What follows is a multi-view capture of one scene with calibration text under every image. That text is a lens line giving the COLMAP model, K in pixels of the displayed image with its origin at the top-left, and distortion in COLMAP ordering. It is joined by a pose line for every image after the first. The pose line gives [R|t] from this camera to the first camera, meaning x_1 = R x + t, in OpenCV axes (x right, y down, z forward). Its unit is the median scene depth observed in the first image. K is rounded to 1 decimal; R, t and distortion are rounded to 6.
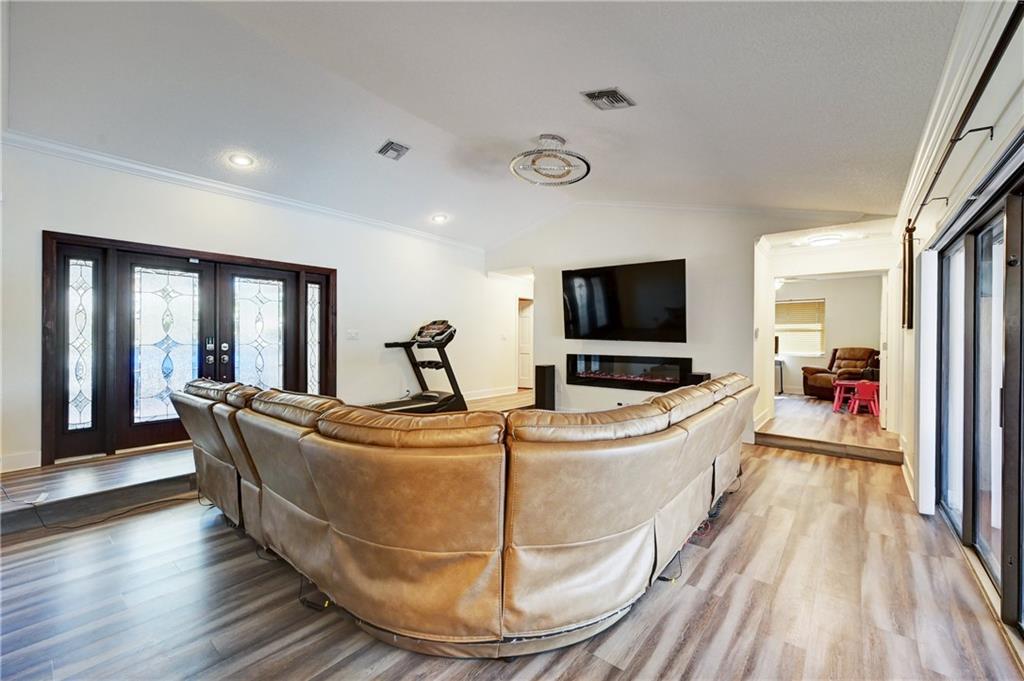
lens RADIAL K [[404.4, 0, 515.8], [0, 404.4, 340.4], [0, 0, 1]] dist [0.000786, 0.000072]
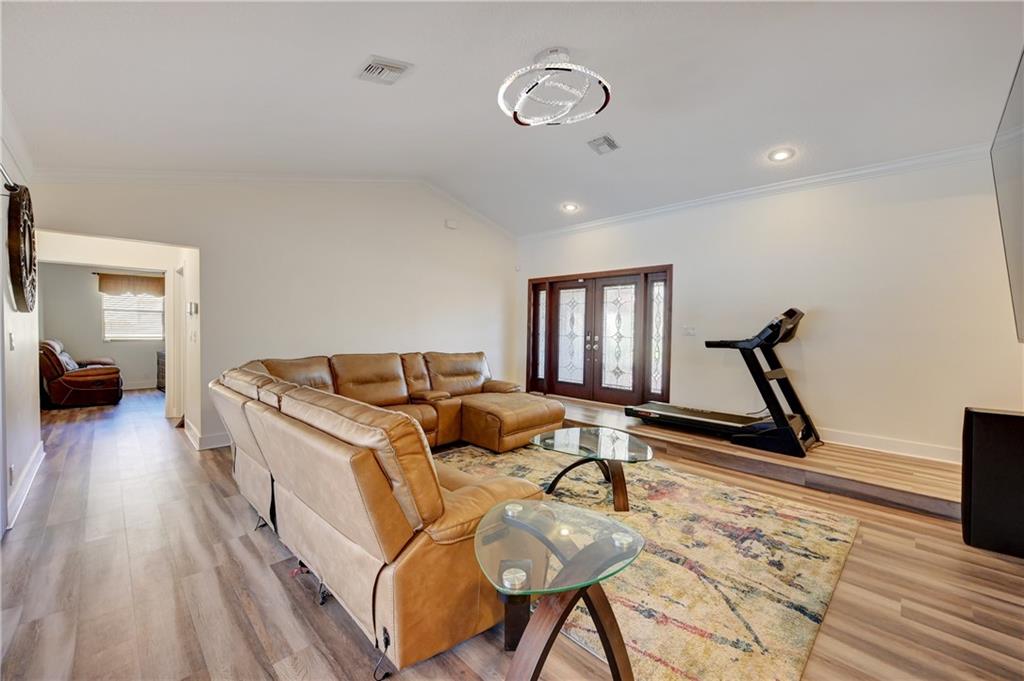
lens RADIAL K [[404.4, 0, 515.8], [0, 404.4, 340.4], [0, 0, 1]] dist [0.000786, 0.000072]
pose [[-0.078033, 0.023139, -0.996682, 0.699604], [-0.022227, 0.999442, 0.024943, -0.006990], [0.996703, 0.024099, -0.077475, 0.853553]]
